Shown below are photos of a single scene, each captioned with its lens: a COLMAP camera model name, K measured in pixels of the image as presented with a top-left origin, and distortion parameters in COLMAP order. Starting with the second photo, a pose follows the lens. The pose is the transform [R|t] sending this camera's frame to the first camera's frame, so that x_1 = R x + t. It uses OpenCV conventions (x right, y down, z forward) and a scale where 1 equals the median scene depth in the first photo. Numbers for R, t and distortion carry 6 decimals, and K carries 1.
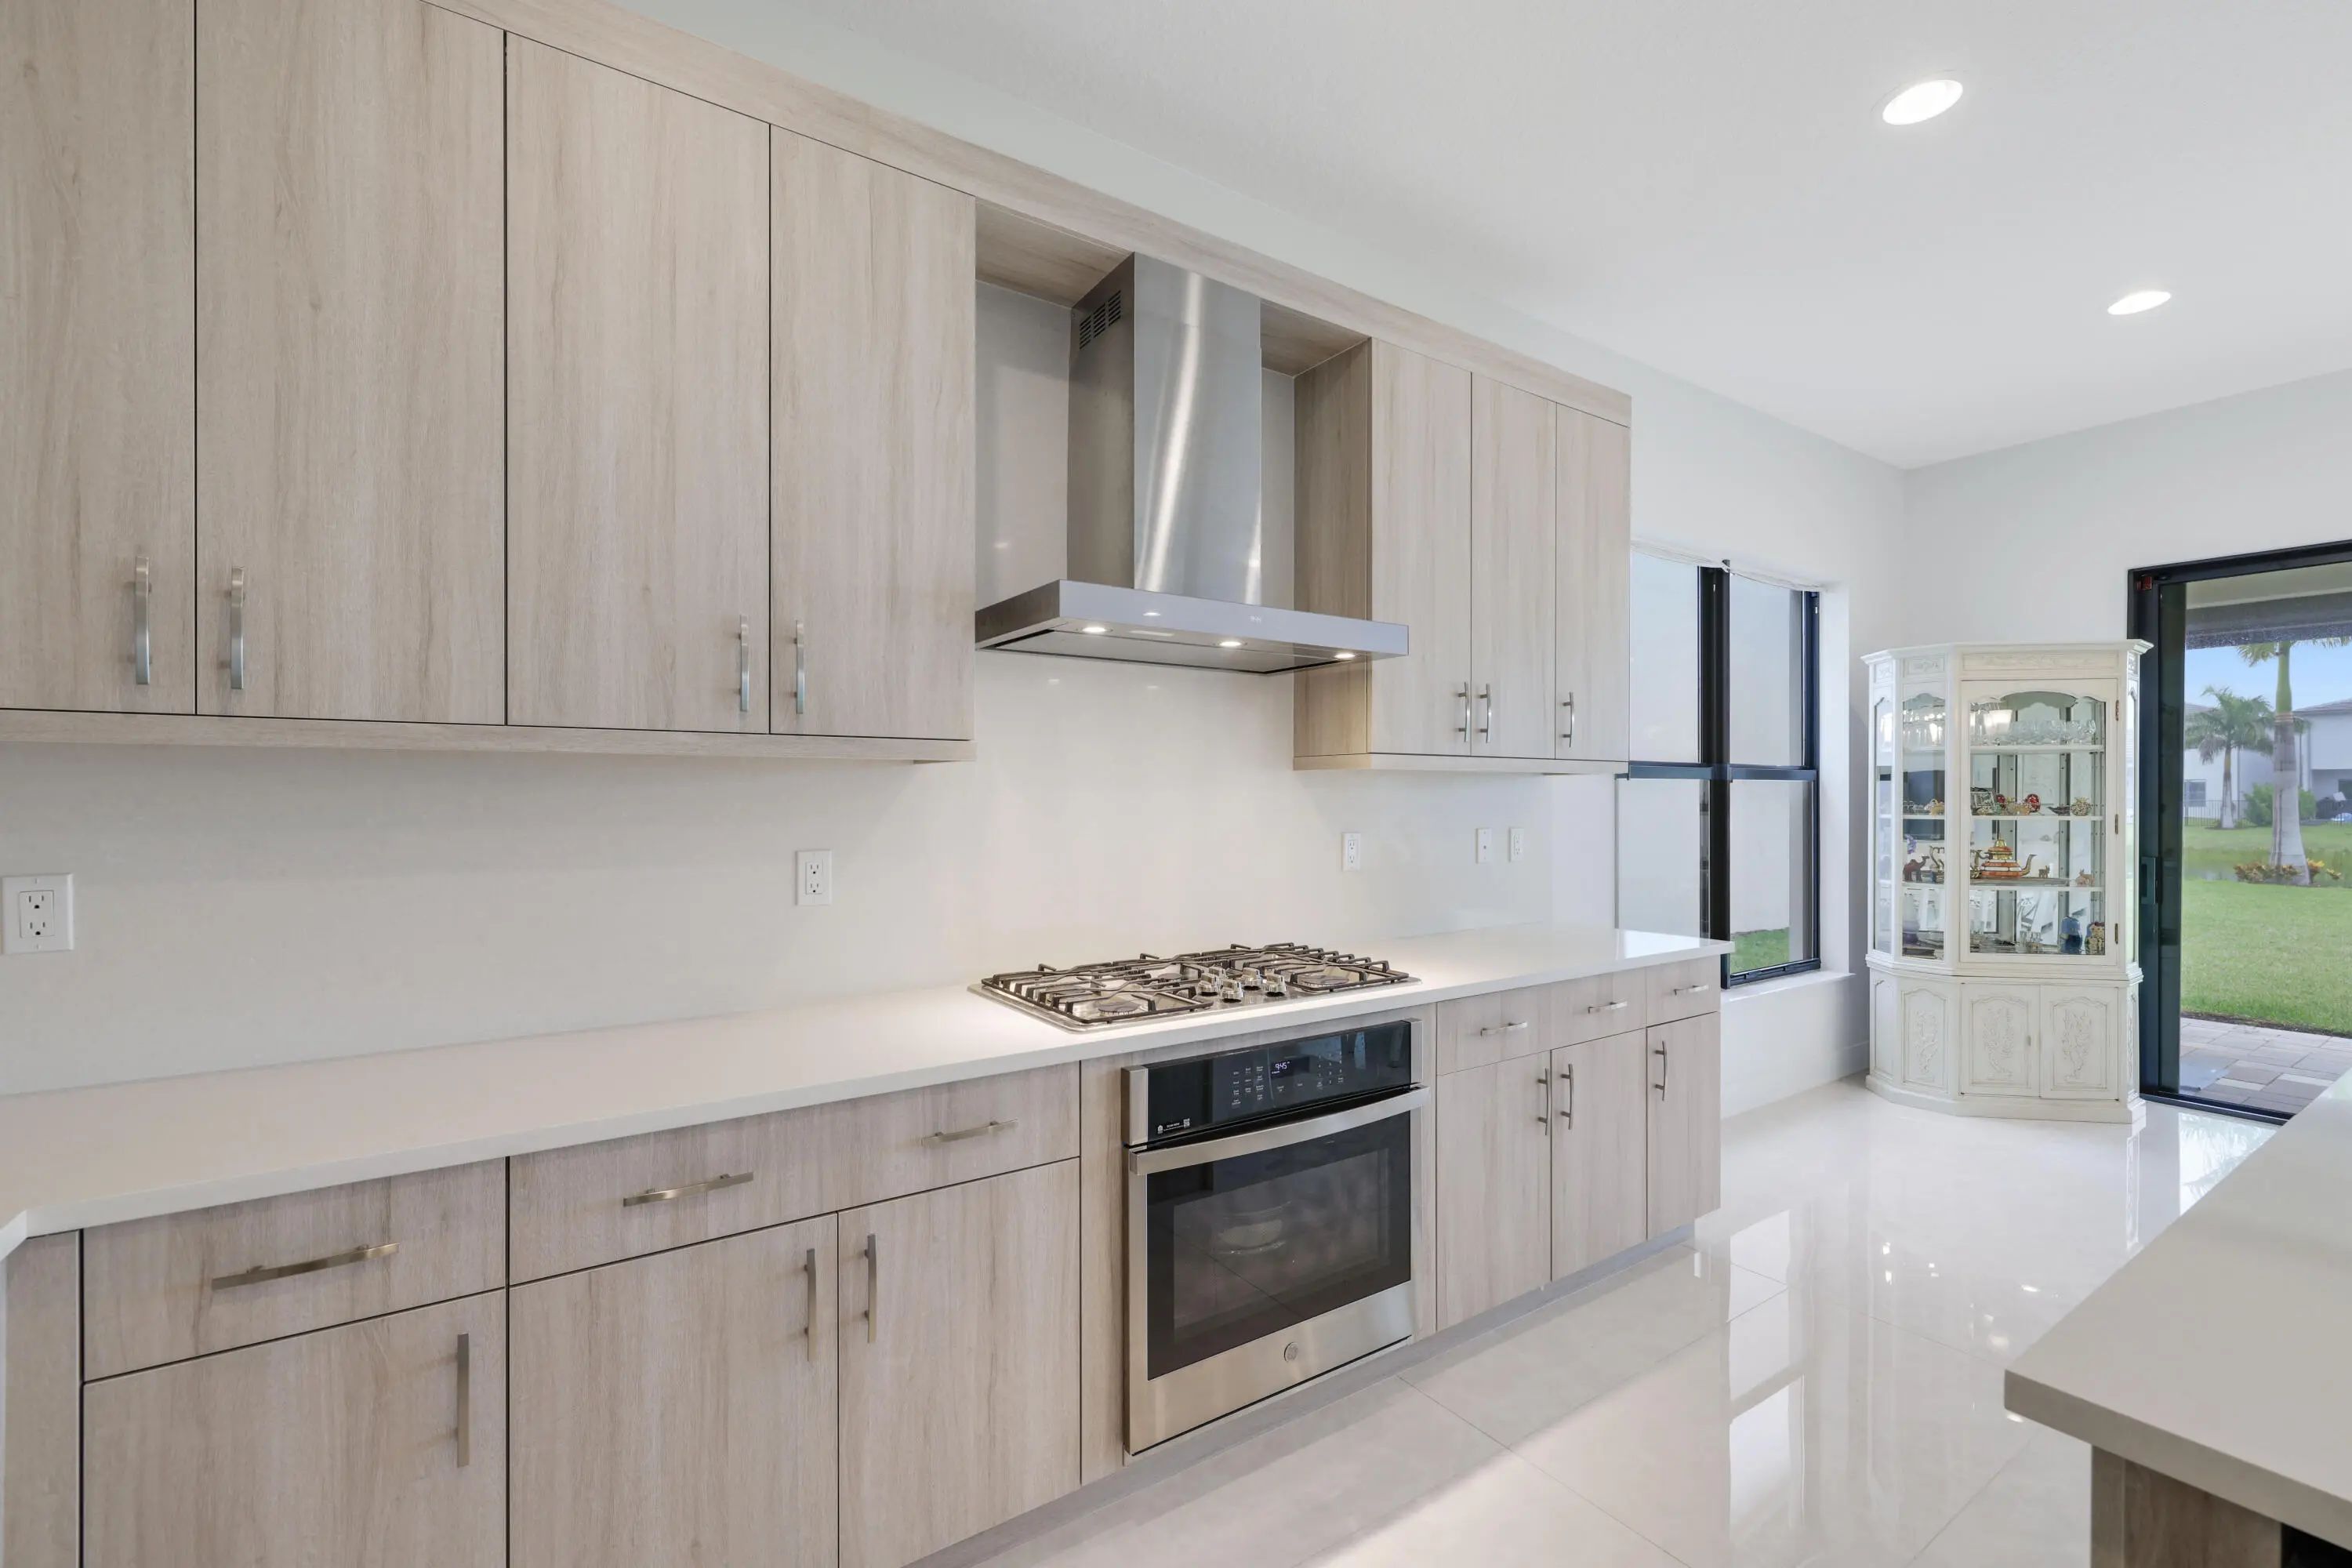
lens RADIAL K [[988.5, 0, 1169.5], [0, 988.5, 792.4], [0, 0, 1]] dist [0.001031, 0.000461]
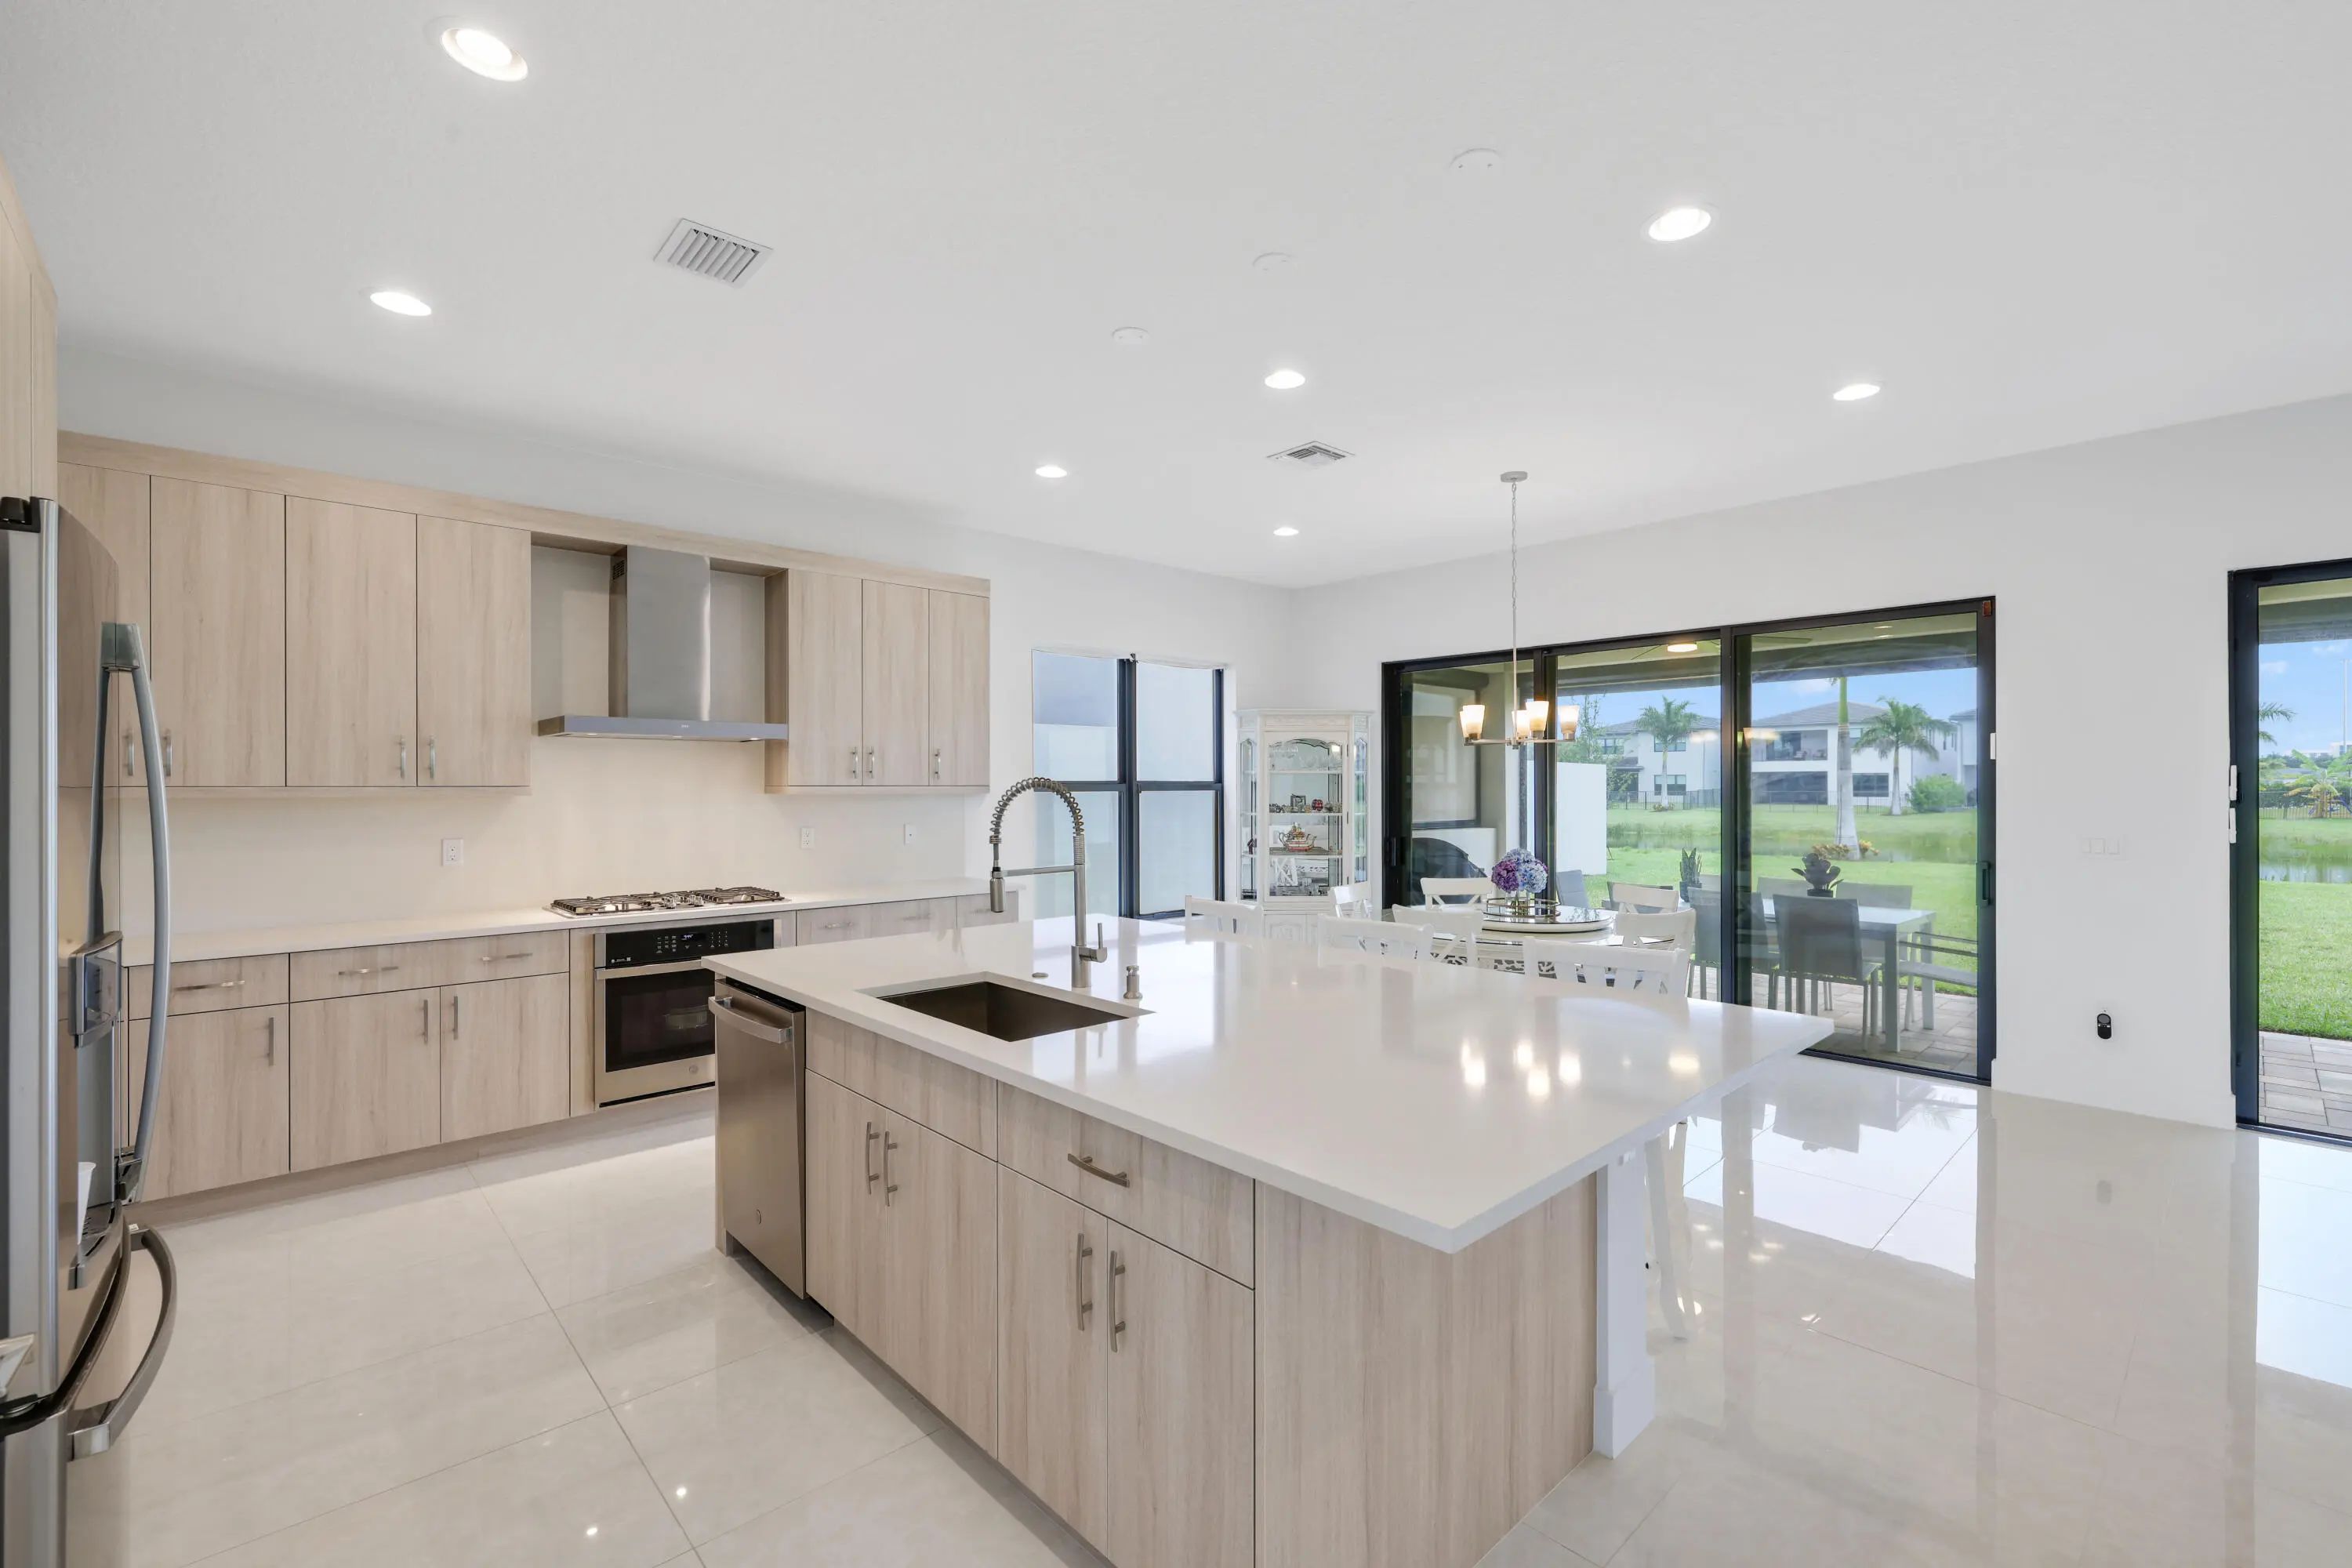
lens RADIAL K [[996.2, 0, 1176.0], [0, 996.2, 784.0], [0, 0, 1]] dist [0.001093, -0.000186]
pose [[0.985924, -0.000639, 0.167192, 0.876352], [0.000611, 1.000000, 0.000220, -0.061401], [-0.167192, -0.000115, 0.985924, -1.450939]]
